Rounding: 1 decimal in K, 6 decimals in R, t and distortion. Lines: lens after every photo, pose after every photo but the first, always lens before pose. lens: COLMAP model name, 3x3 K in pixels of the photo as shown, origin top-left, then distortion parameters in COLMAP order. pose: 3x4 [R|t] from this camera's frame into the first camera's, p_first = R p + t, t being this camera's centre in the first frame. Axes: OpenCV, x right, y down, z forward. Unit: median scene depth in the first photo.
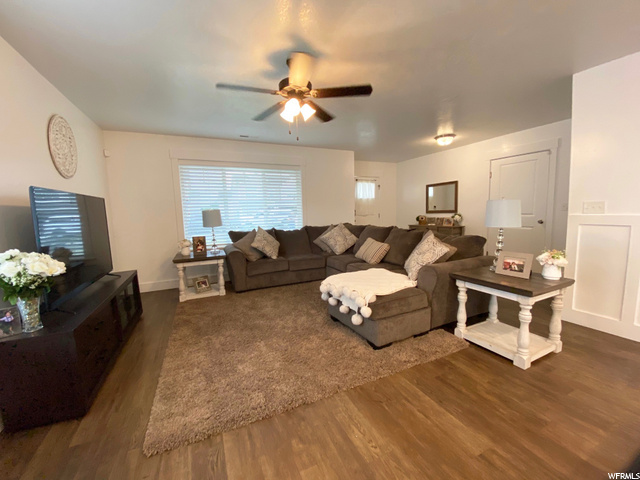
lens RADIAL K [[257.8, 0, 316.1], [0, 257.8, 238.4], [0, 0, 1]] dist [0.073534, -0.000040]
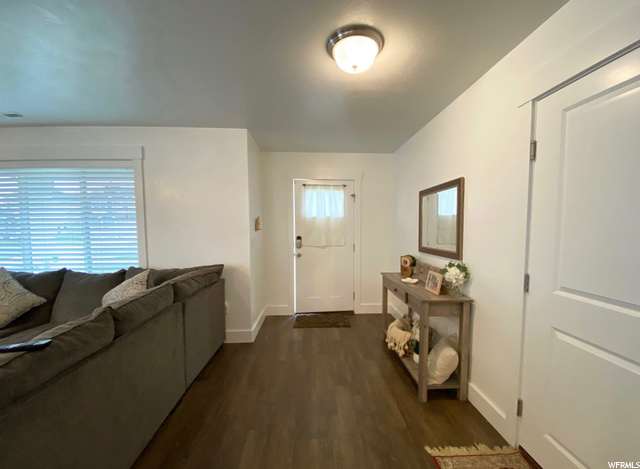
lens RADIAL K [[256.6, 0, 318.5], [0, 256.6, 242.0], [0, 0, 1]] dist [0.000853, 0.000048]
pose [[0.924440, 0.054749, -0.377376, 0.710271], [-0.072842, 0.996770, -0.033828, -0.141346], [0.374305, 0.058761, 0.925442, 0.848772]]
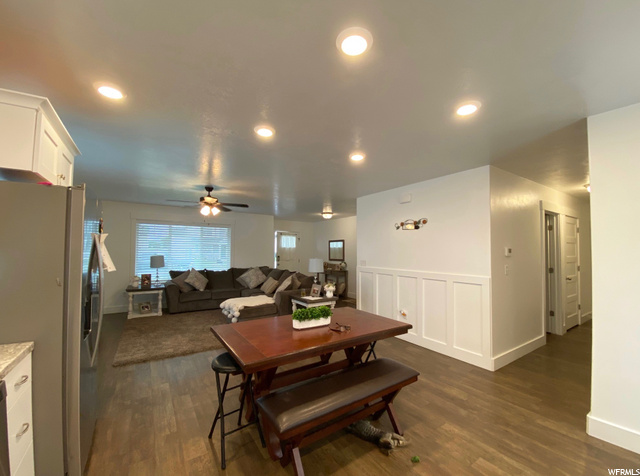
lens RADIAL K [[260.1, 0, 325.2], [0, 260.1, 241.7], [0, 0, 1]] dist [-0.000238, -0.000088]
pose [[0.983075, 0.040830, 0.178595, 0.250812], [-0.014802, 0.989364, -0.144709, 0.008335], [-0.182604, 0.139616, 0.973223, -0.583214]]
